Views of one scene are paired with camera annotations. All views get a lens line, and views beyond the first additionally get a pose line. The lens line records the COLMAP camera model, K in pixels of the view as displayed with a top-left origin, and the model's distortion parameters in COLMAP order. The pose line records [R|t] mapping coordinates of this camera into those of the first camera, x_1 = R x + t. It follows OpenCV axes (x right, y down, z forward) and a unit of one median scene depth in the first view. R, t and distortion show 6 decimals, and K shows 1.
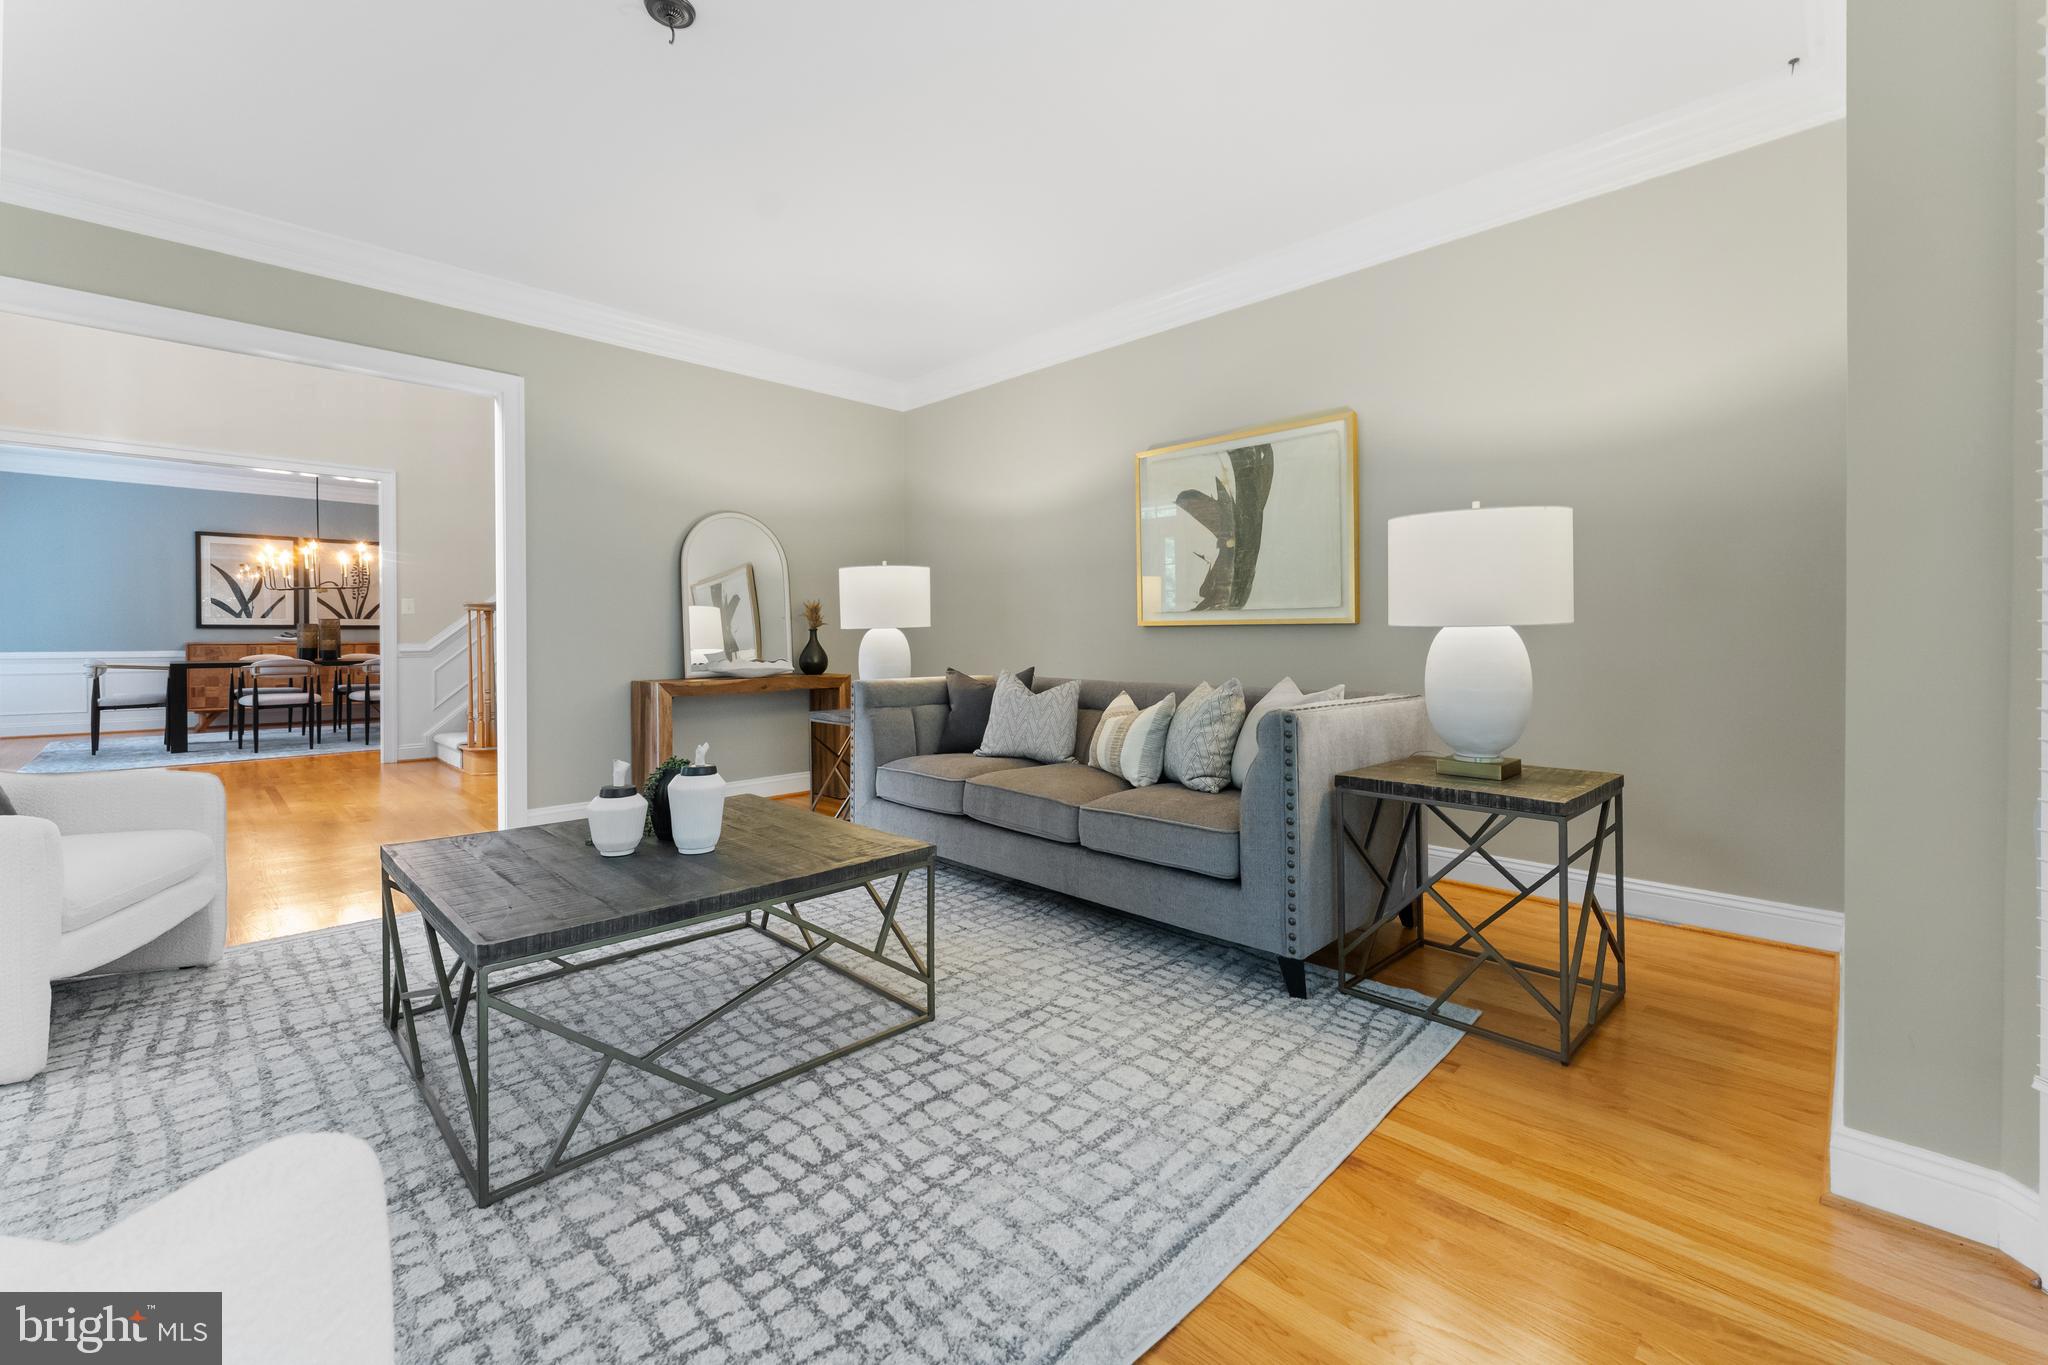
lens RADIAL K [[830.8, 0, 1018.0], [0, 830.8, 648.9], [0, 0, 1]] dist [0.000287, -0.000101]
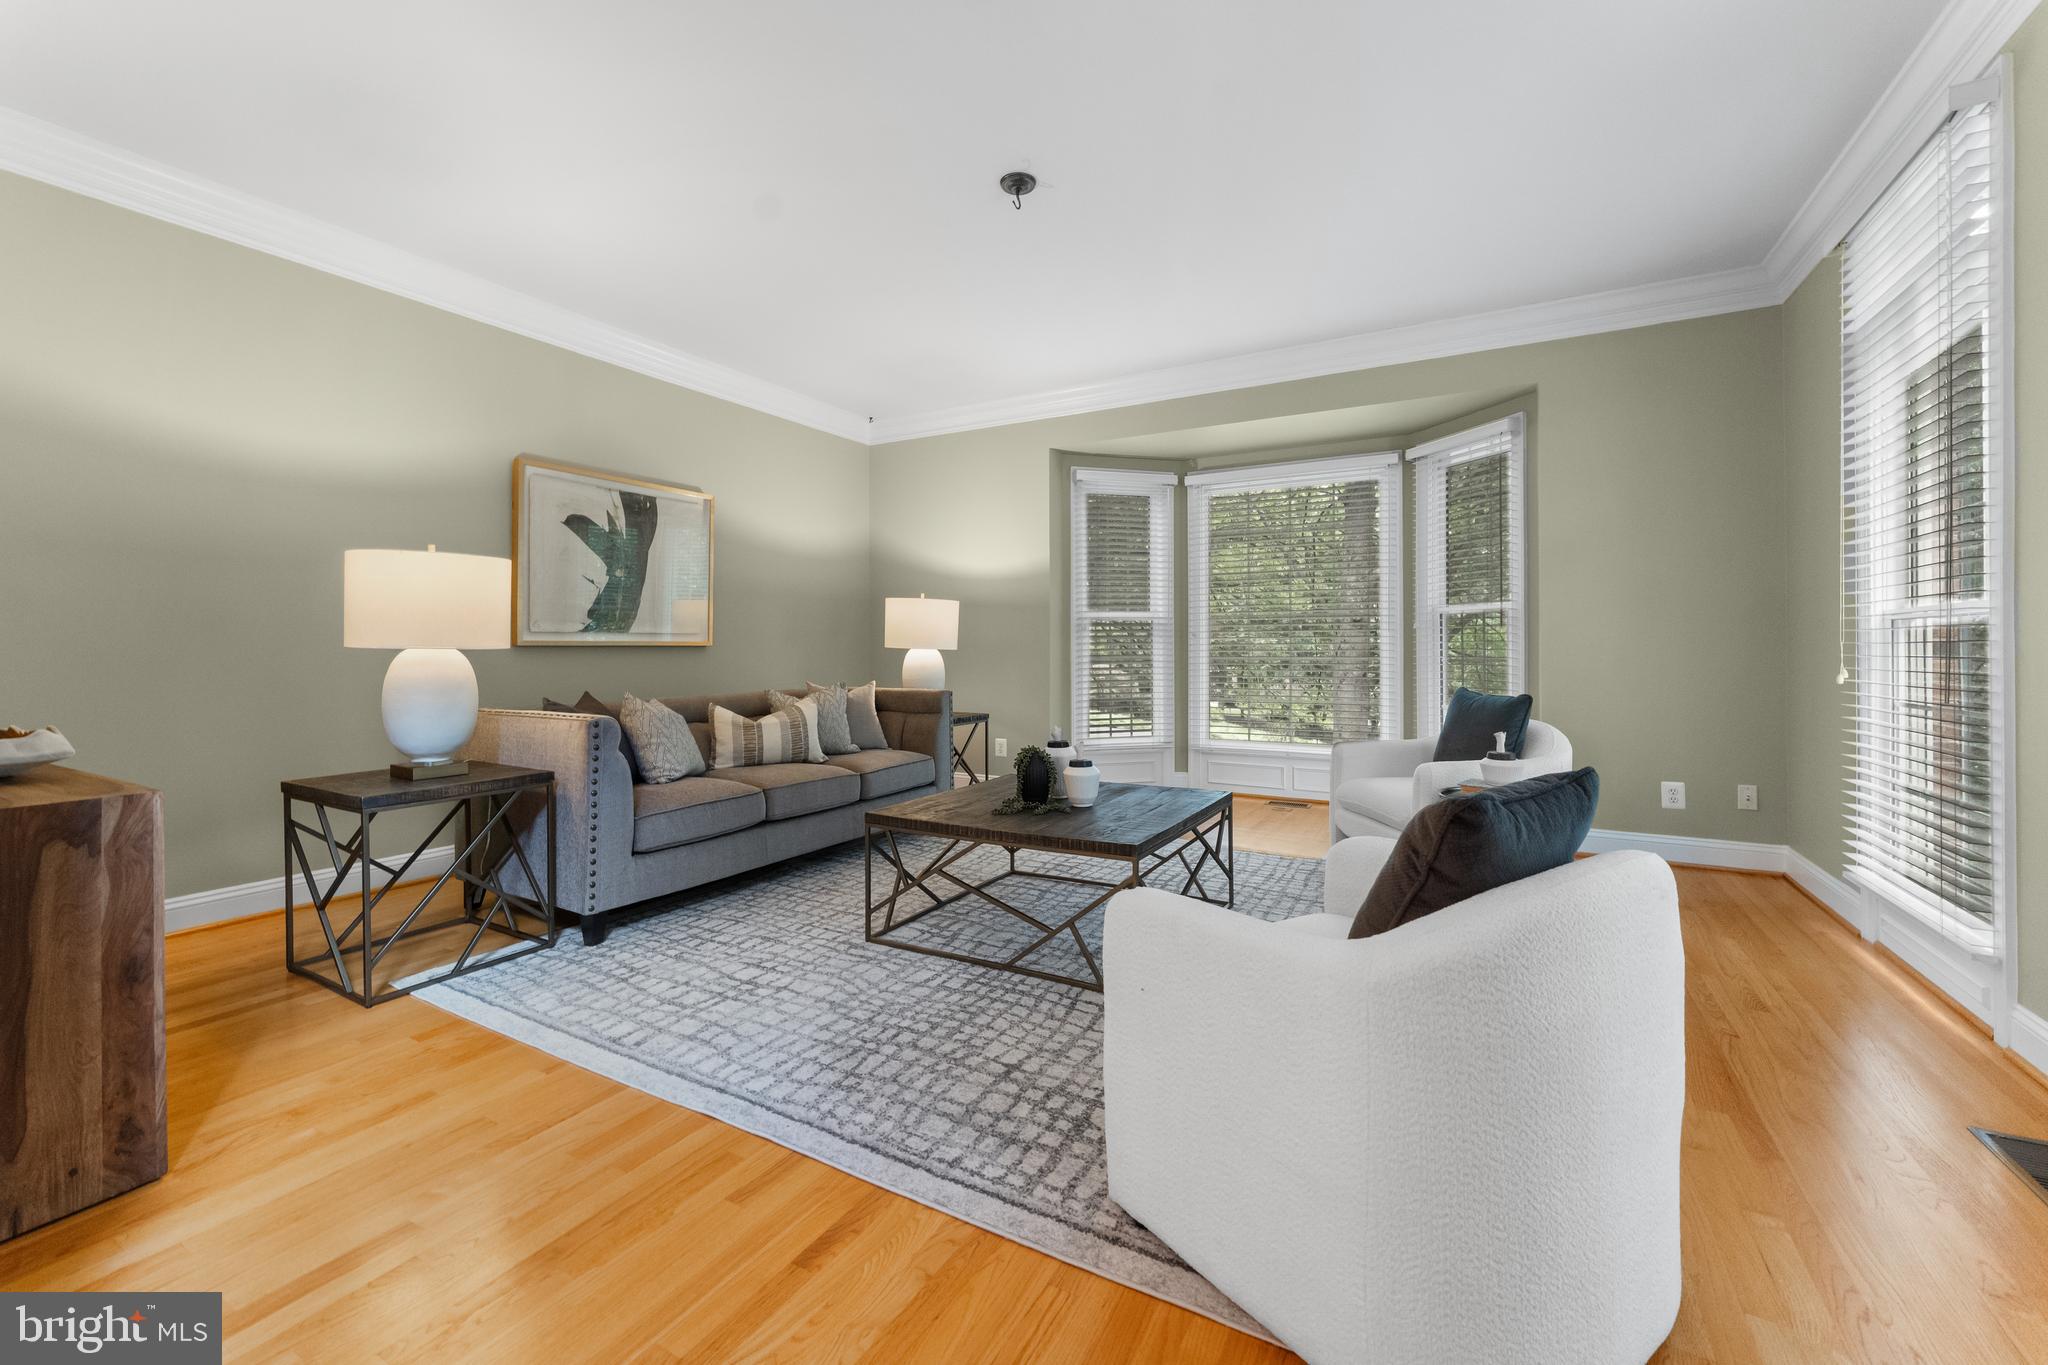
lens RADIAL K [[830.8, 0, 1018.0], [0, 830.8, 648.9], [0, 0, 1]] dist [0.000287, -0.000101]
pose [[-0.262687, 0.002489, 0.964878, -0.984626], [0.020241, 0.999791, 0.002932, -0.017258], [-0.964669, 0.020301, -0.262682, 0.787771]]
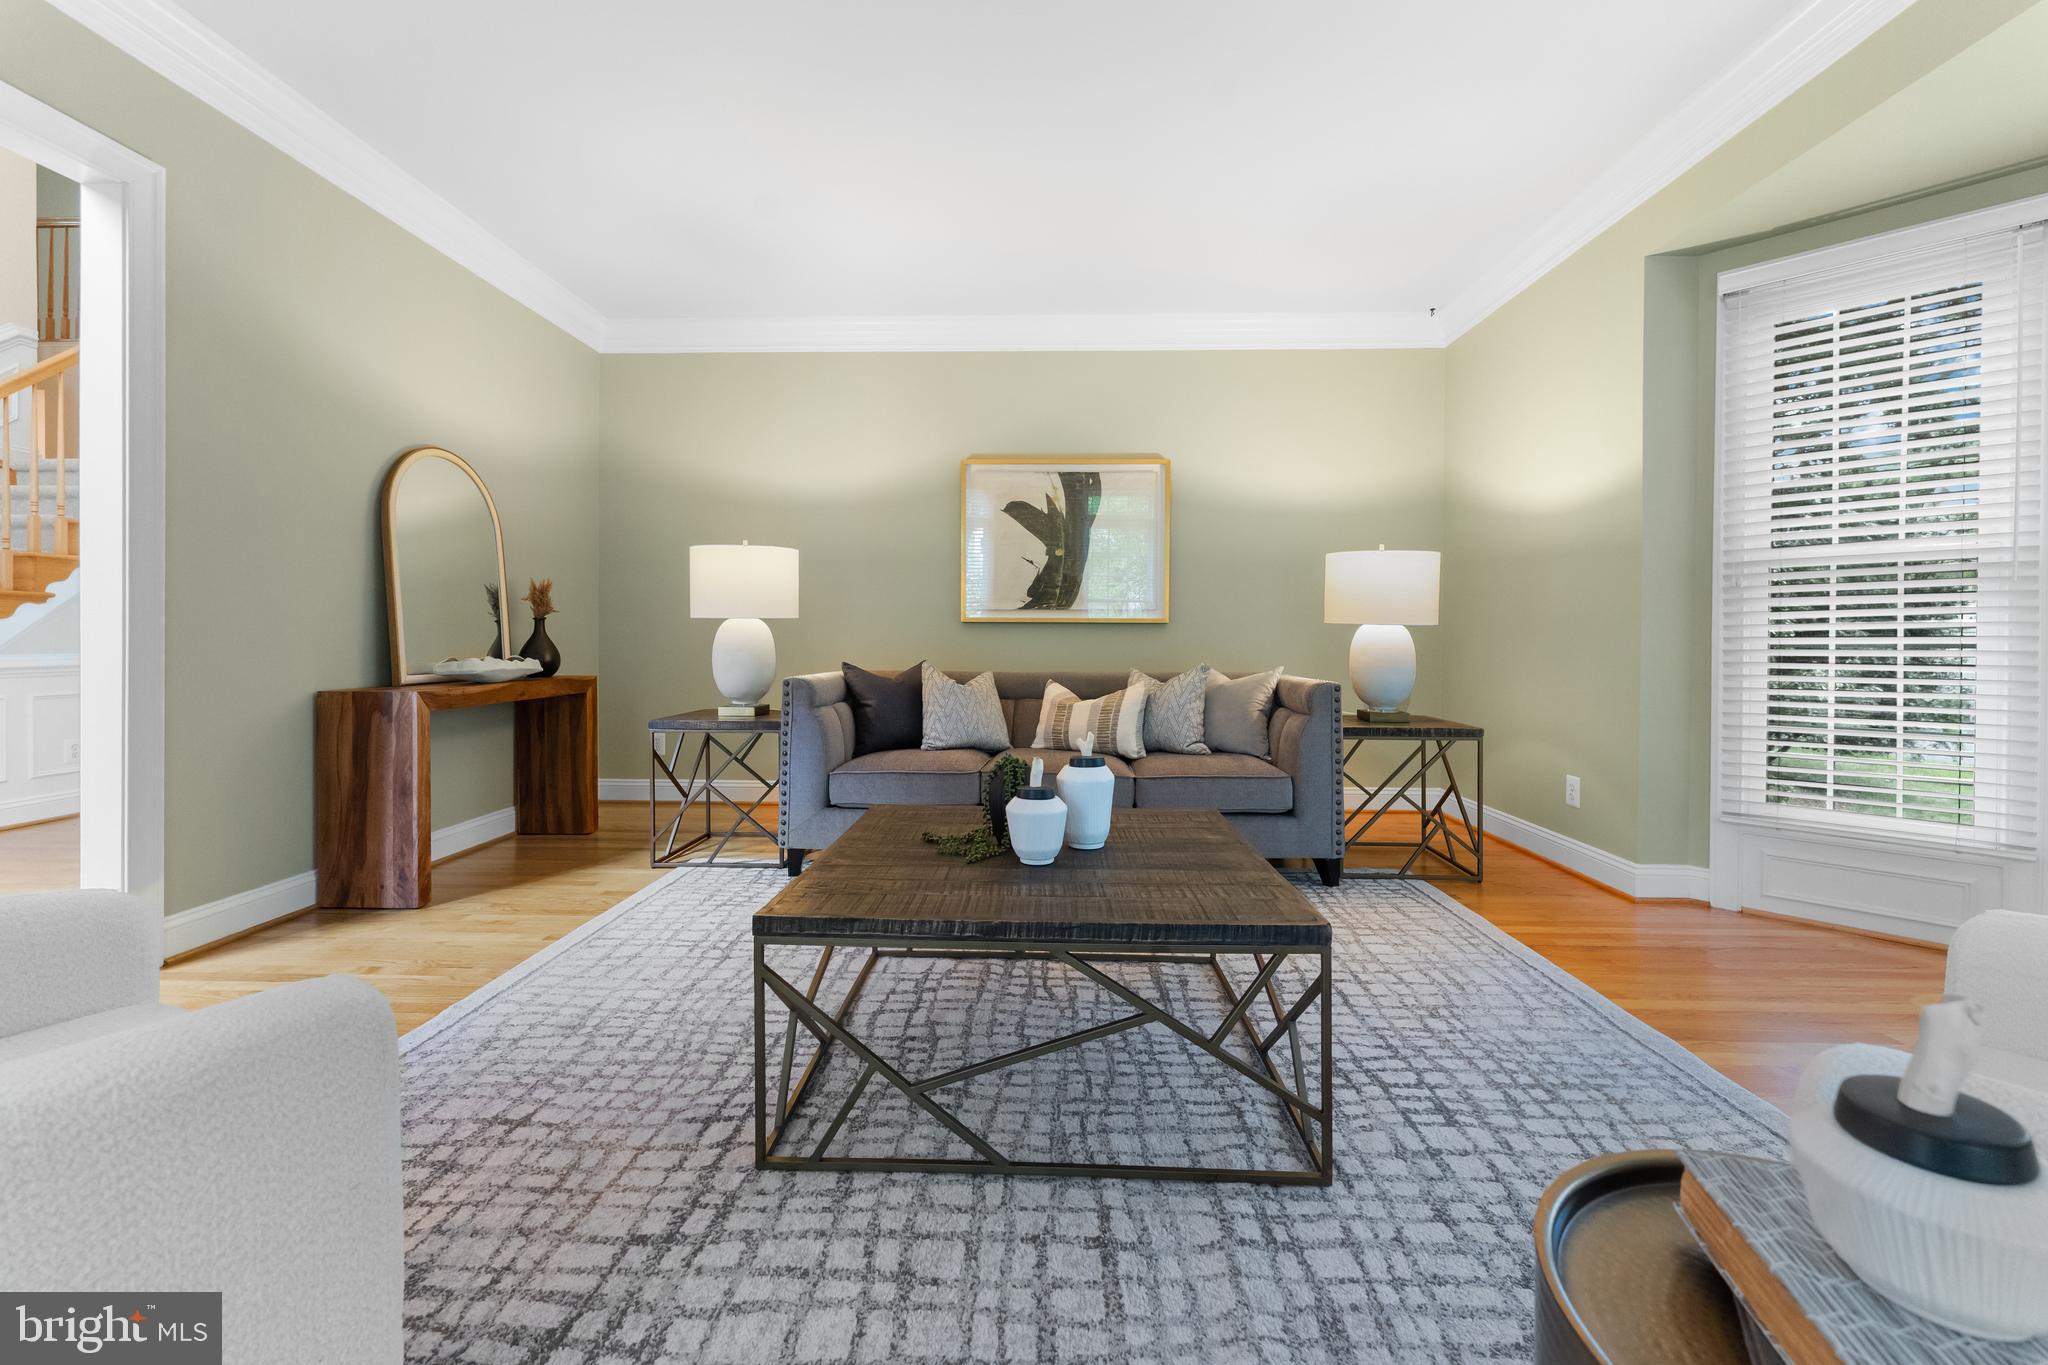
lens RADIAL K [[830.8, 0, 1018.0], [0, 830.8, 648.9], [0, 0, 1]] dist [0.000287, -0.000101]
pose [[0.734034, -0.000221, 0.679113, -0.583775], [0.002405, 0.999995, -0.002274, 0.010726], [-0.679109, 0.003302, 0.734030, 0.189465]]
